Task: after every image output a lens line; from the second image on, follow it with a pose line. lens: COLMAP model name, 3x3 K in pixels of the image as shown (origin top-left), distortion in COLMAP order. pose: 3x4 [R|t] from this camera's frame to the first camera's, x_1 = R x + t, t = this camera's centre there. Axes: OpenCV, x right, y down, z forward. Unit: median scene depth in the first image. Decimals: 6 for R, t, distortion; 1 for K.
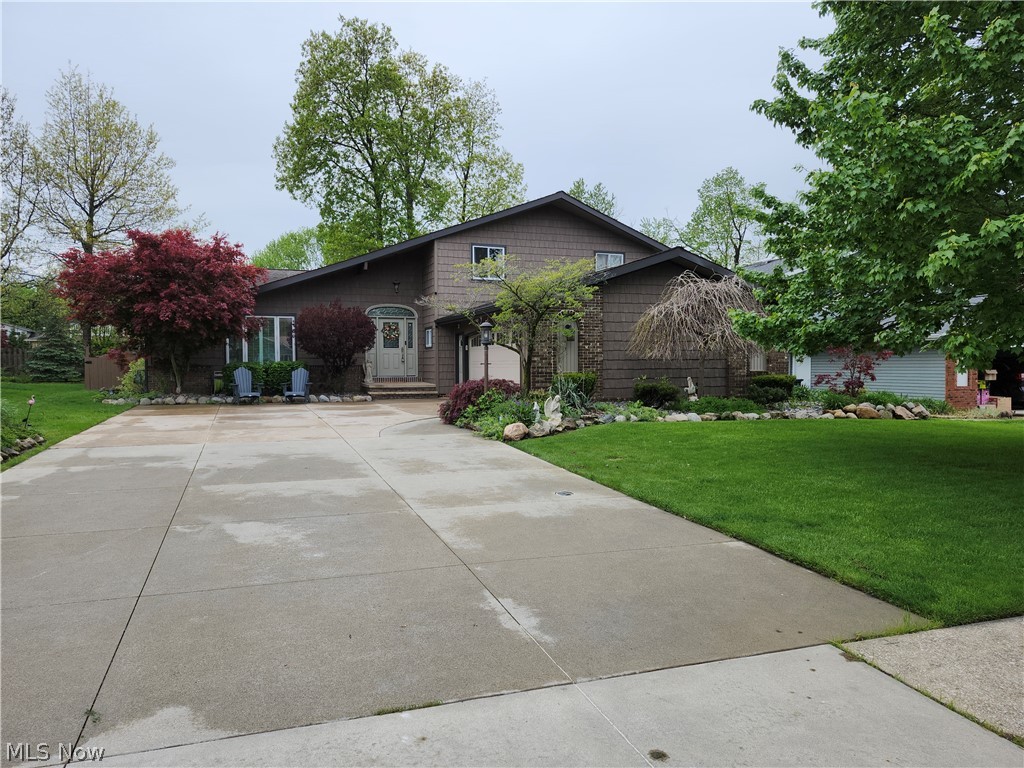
lens RADIAL K [[710.4, 0, 504.0], [0, 710.4, 379.1], [0, 0, 1]] dist [0.136570, -0.184639]
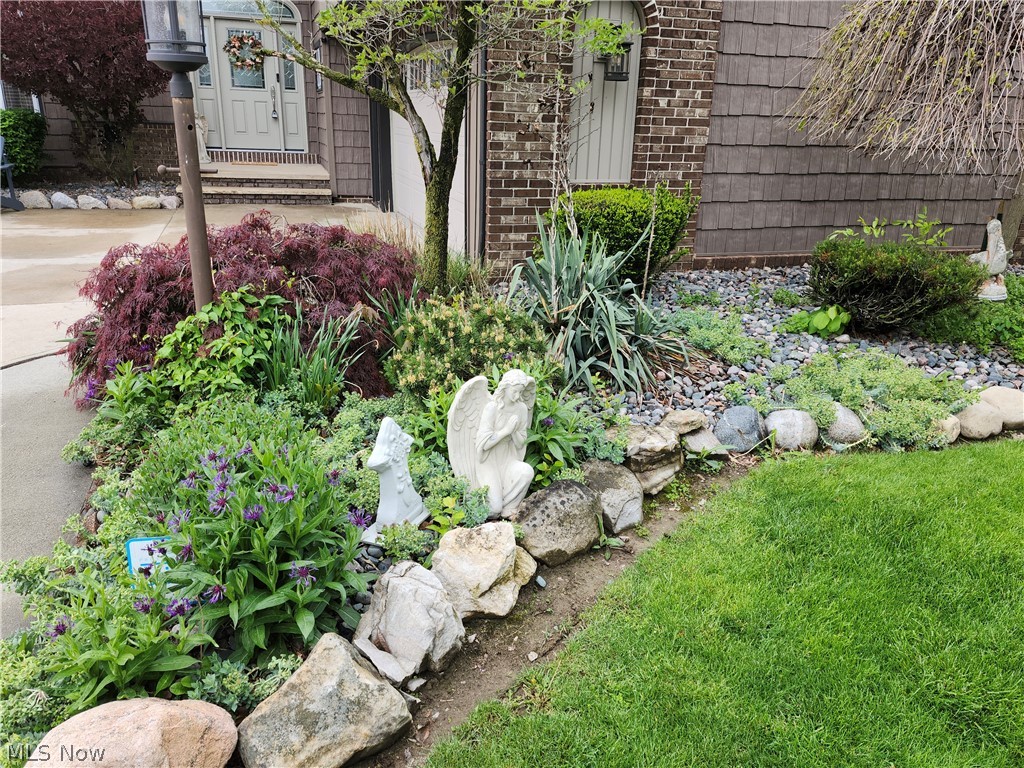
lens RADIAL K [[773.1, 0, 512.0], [0, 773.1, 384.0], [0, 0, 1]] dist [0.105098, -0.135692]
pose [[0.998682, 0.044888, -0.024886, 0.046176], [-0.035271, 0.952470, 0.302585, -0.021455], [0.037285, -0.301308, 0.952798, 0.461729]]
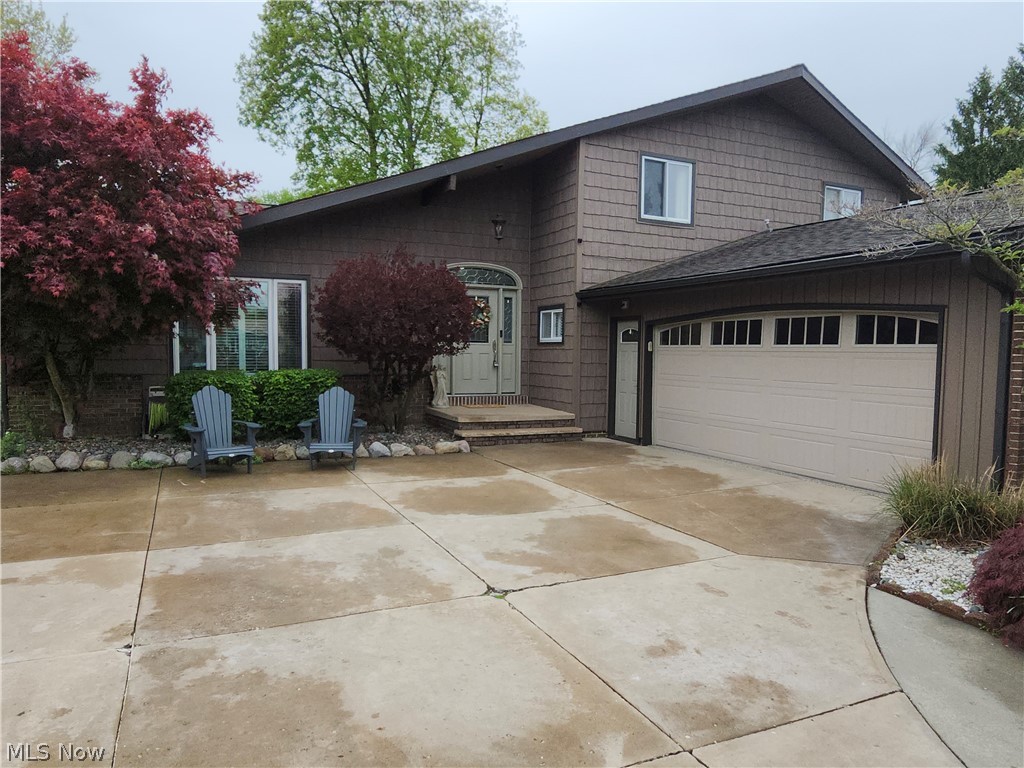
lens RADIAL K [[697.3, 0, 513.7], [0, 697.3, 391.0], [0, 0, 1]] dist [-0.003235, -0.001180]
pose [[0.995778, 0.010655, 0.091174, -0.189238], [-0.014013, 0.999244, 0.036271, -0.027811], [-0.090718, -0.037395, 0.995174, 0.486335]]
